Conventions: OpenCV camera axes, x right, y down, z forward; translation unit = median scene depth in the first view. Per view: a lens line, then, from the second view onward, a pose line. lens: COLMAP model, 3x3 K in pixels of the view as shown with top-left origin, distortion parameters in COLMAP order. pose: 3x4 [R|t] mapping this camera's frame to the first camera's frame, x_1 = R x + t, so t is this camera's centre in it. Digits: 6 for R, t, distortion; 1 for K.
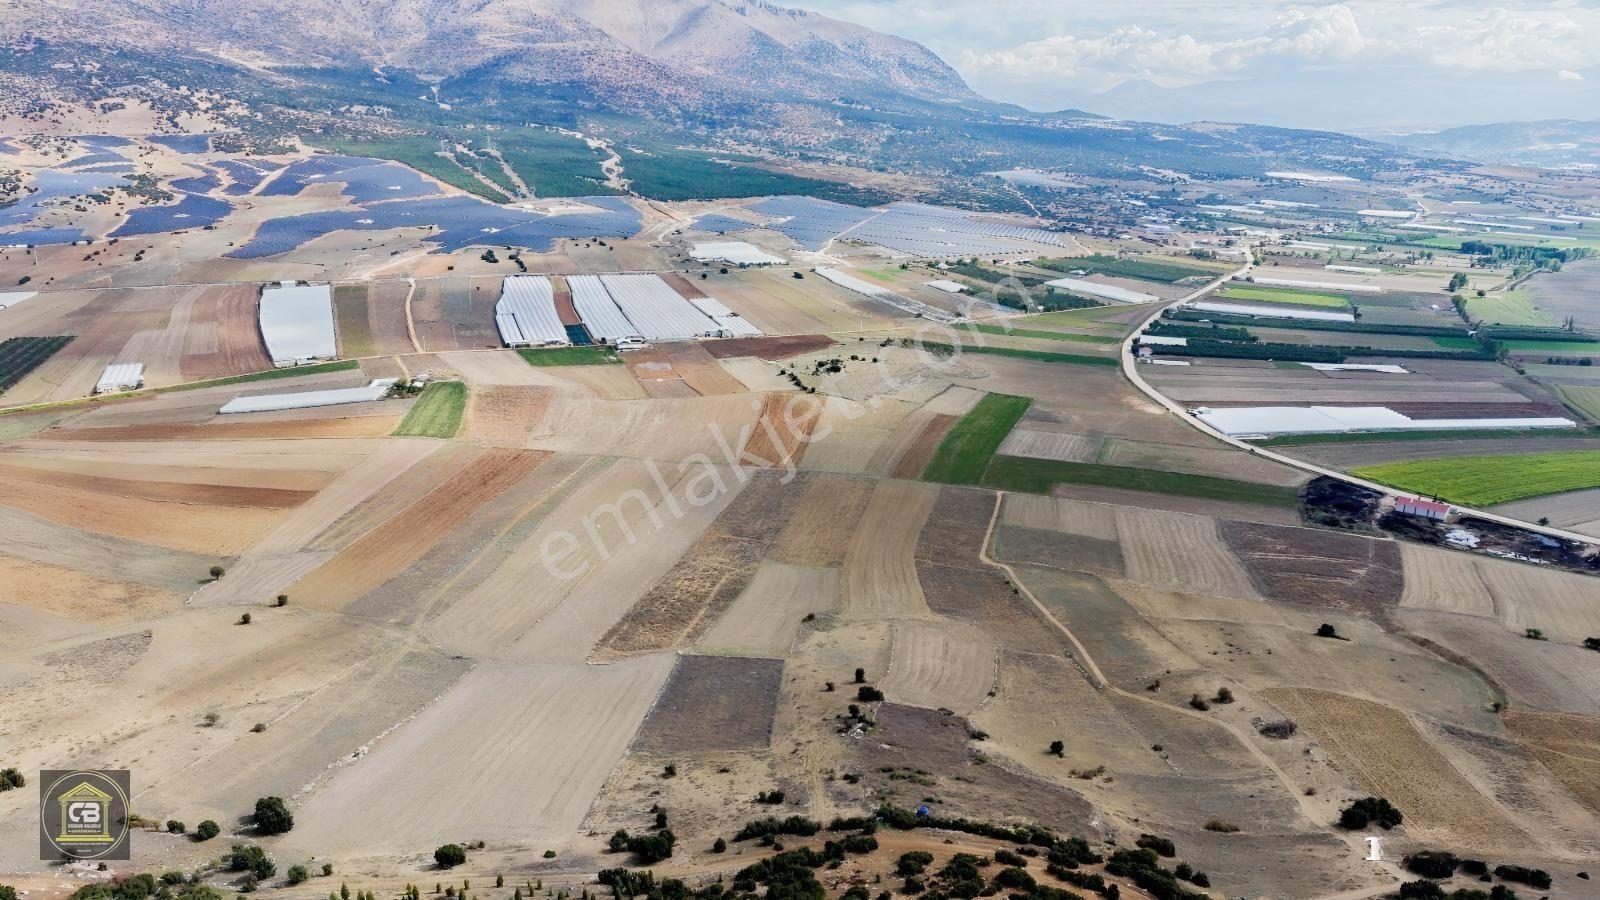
lens RADIAL K [[1067.1, 0, 801.2], [0, 1067.1, 453.0], [0, 0, 1]] dist [0.032727, -0.037813]
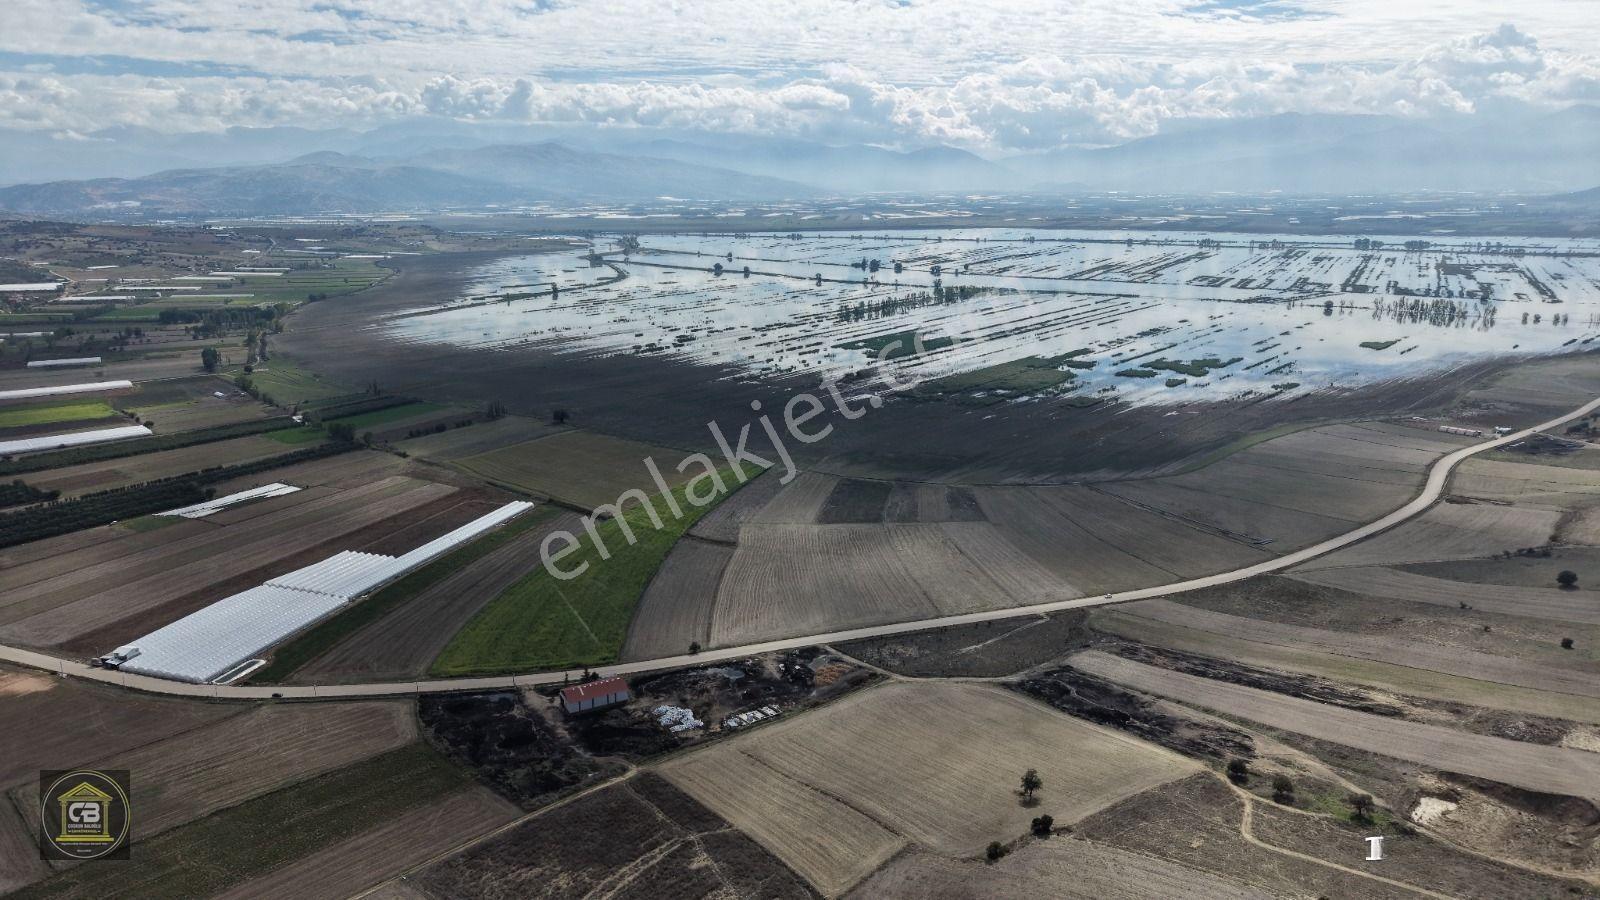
lens RADIAL K [[1067.1, 0, 800.8], [0, 1067.1, 468.1], [0, 0, 1]] dist [0.032727, -0.037813]
pose [[0.397382, -0.242604, 0.885003, 0.019785], [0.276241, 0.951311, 0.136744, -0.094946], [-0.875088, 0.190134, 0.445051, 0.324756]]
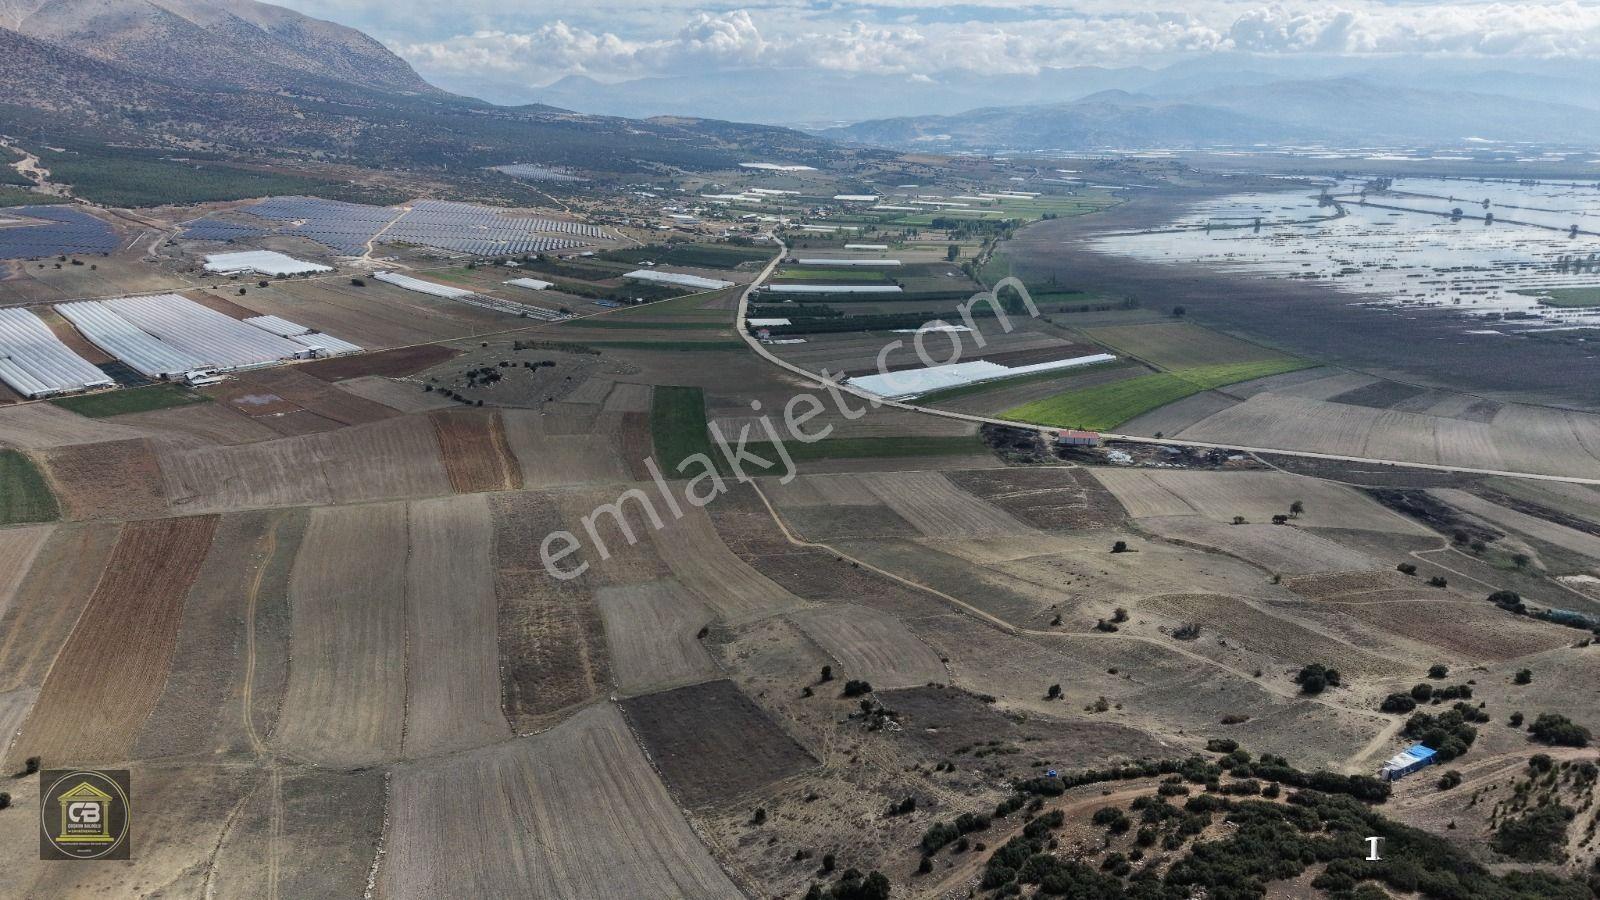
lens RADIAL K [[1067.1, 0, 801.7], [0, 1067.1, 451.2], [0, 0, 1]] dist [0.032727, -0.037813]
pose [[0.883551, -0.139481, 0.447082, -0.137835], [0.138256, 0.989758, 0.035556, -0.011399], [-0.447462, 0.030396, 0.893786, 0.047865]]
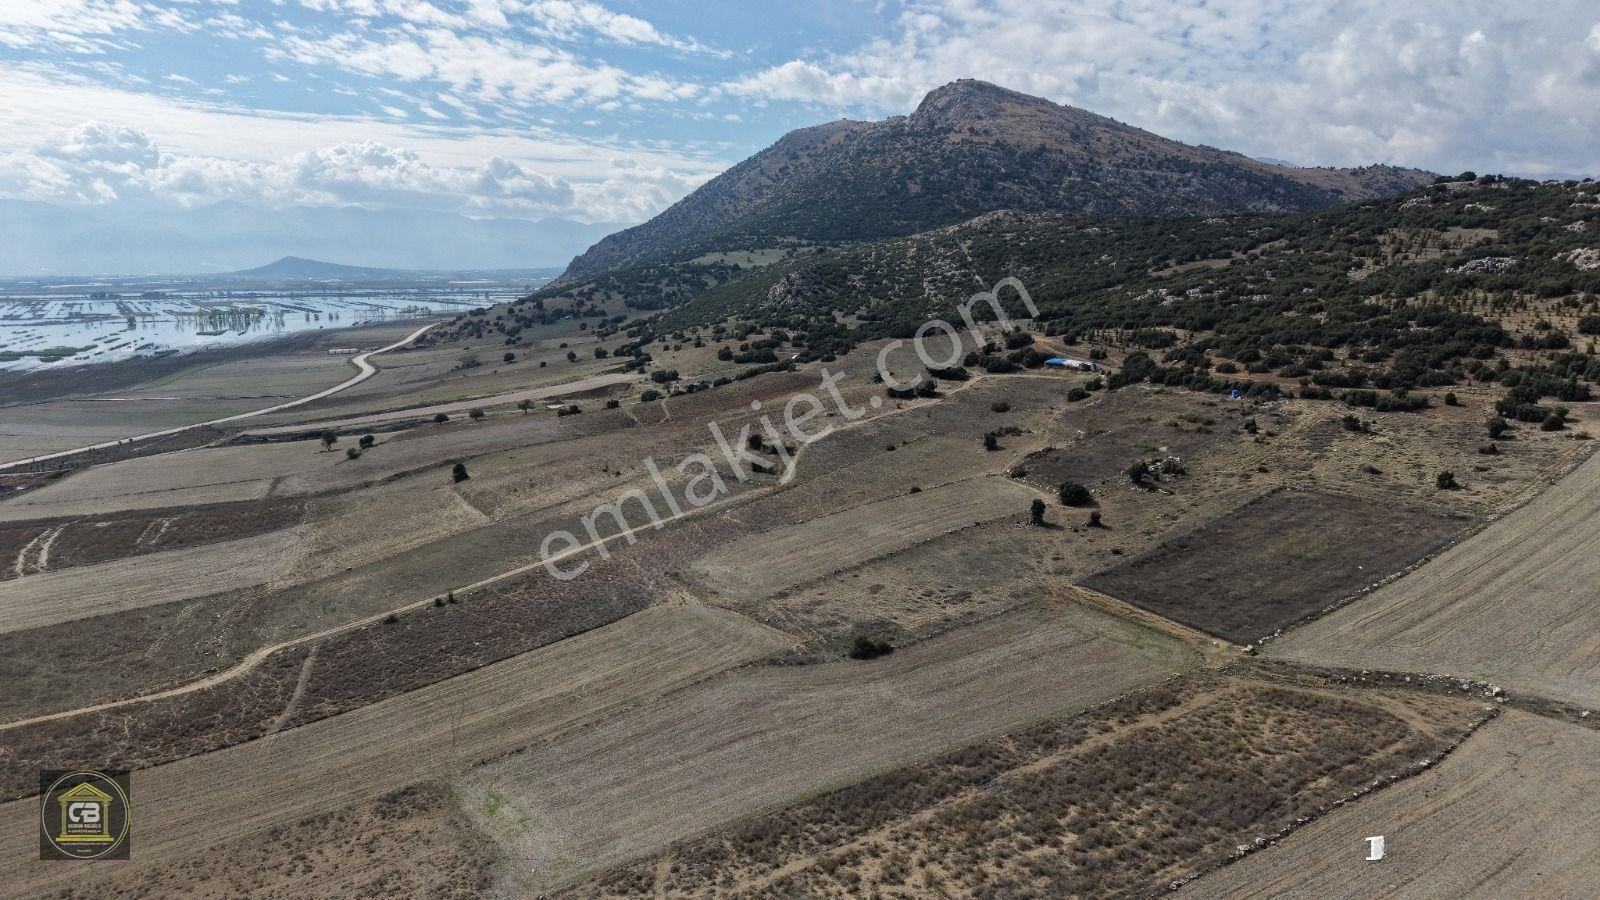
lens RADIAL K [[1067.1, 0, 802.6], [0, 1067.1, 460.8], [0, 0, 1]] dist [0.032727, -0.037813]
pose [[-0.629325, -0.139012, 0.764608, -0.127789], [0.232225, 0.905280, 0.355725, -0.030540], [-0.741634, 0.401428, -0.537433, 0.531295]]
